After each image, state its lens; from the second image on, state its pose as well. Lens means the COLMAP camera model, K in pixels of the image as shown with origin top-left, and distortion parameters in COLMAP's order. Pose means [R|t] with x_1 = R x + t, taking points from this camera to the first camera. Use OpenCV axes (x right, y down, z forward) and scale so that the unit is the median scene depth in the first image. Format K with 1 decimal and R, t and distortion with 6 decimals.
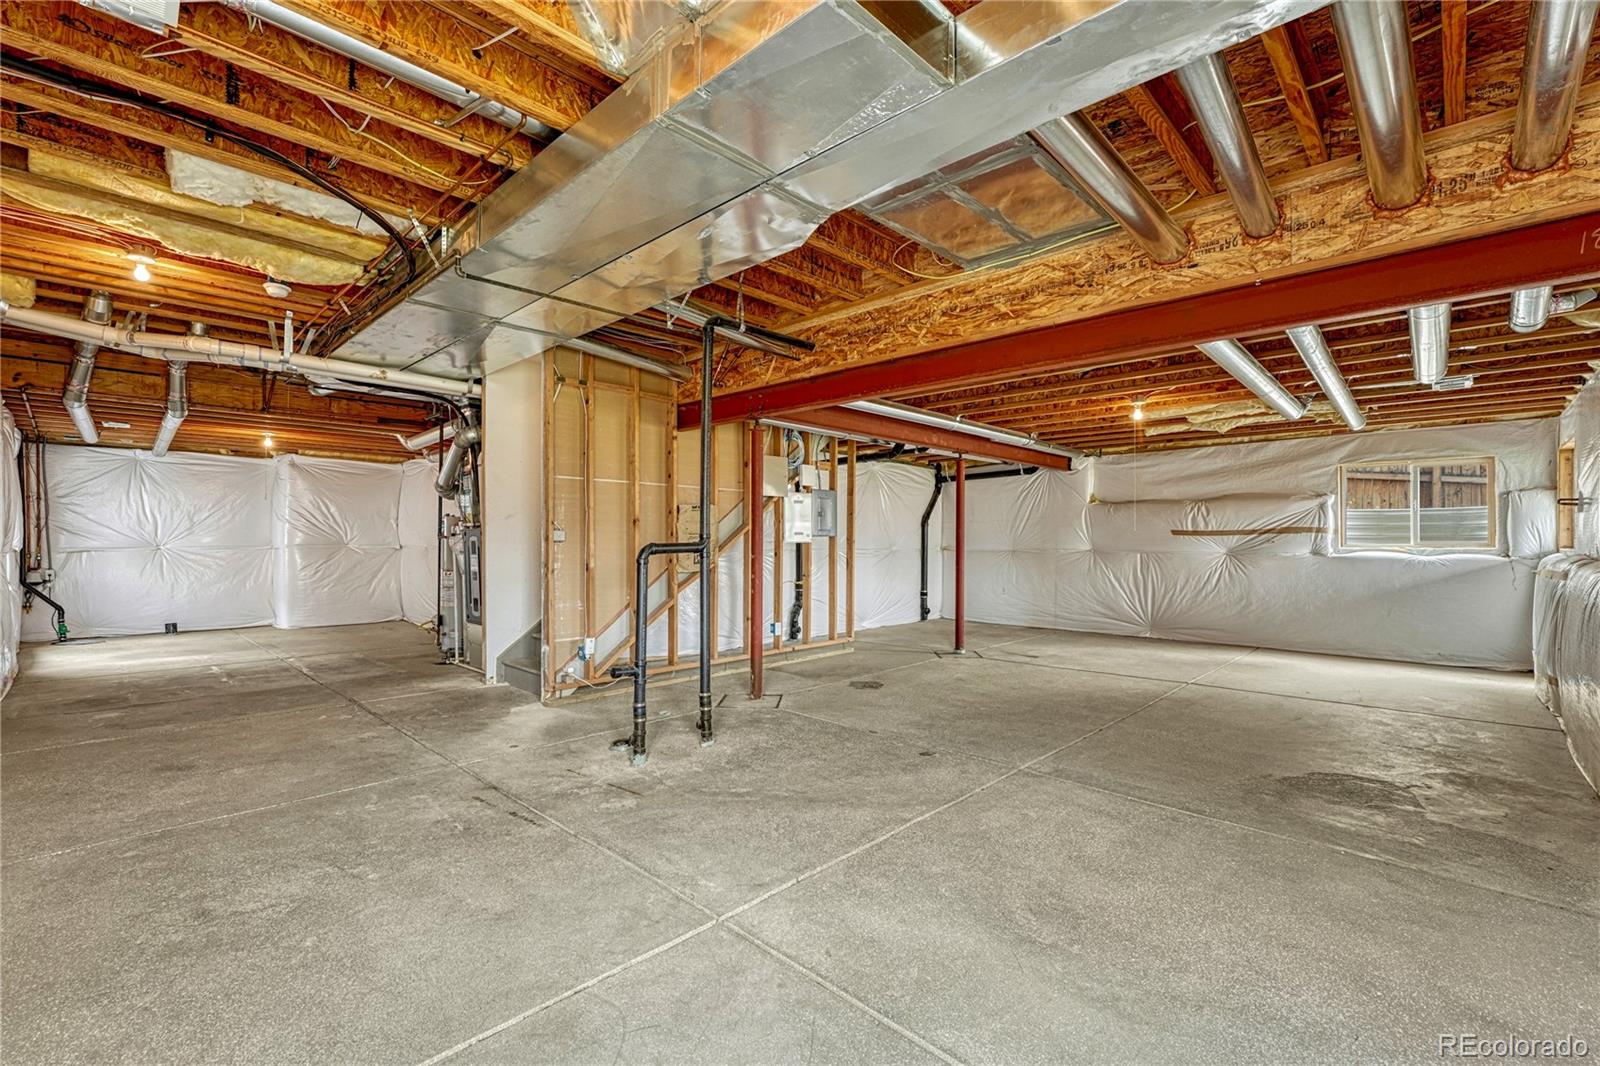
lens RADIAL K [[689.0, 0, 800.0], [0, 689.0, 533.0], [0, 0, 1]] dist [-0.014223, 0.000179]
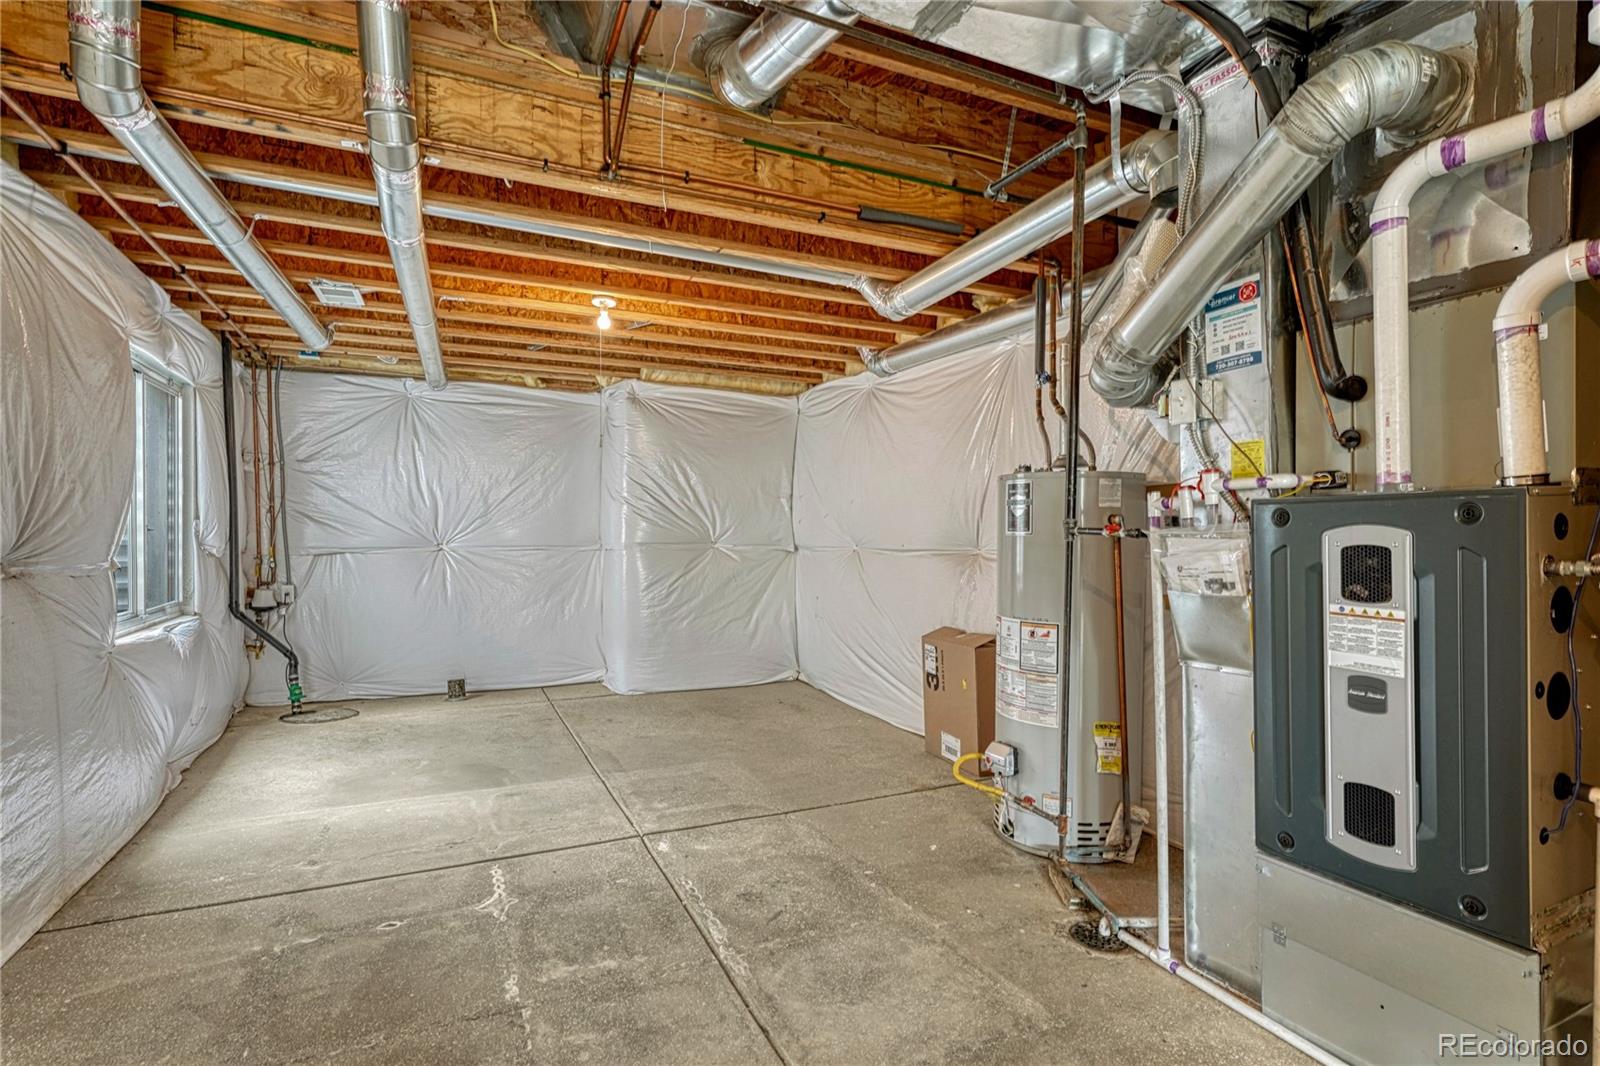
lens RADIAL K [[760.0, 0, 800.0], [0, 760.0, 533.0], [0, 0, 1]] dist [-0.001379, -0.000128]
pose [[0.929319, 0.002559, -0.369269, -0.356404], [0.000875, 0.999958, 0.009131, 0.002909], [0.369277, -0.008809, 0.929277, 0.437046]]
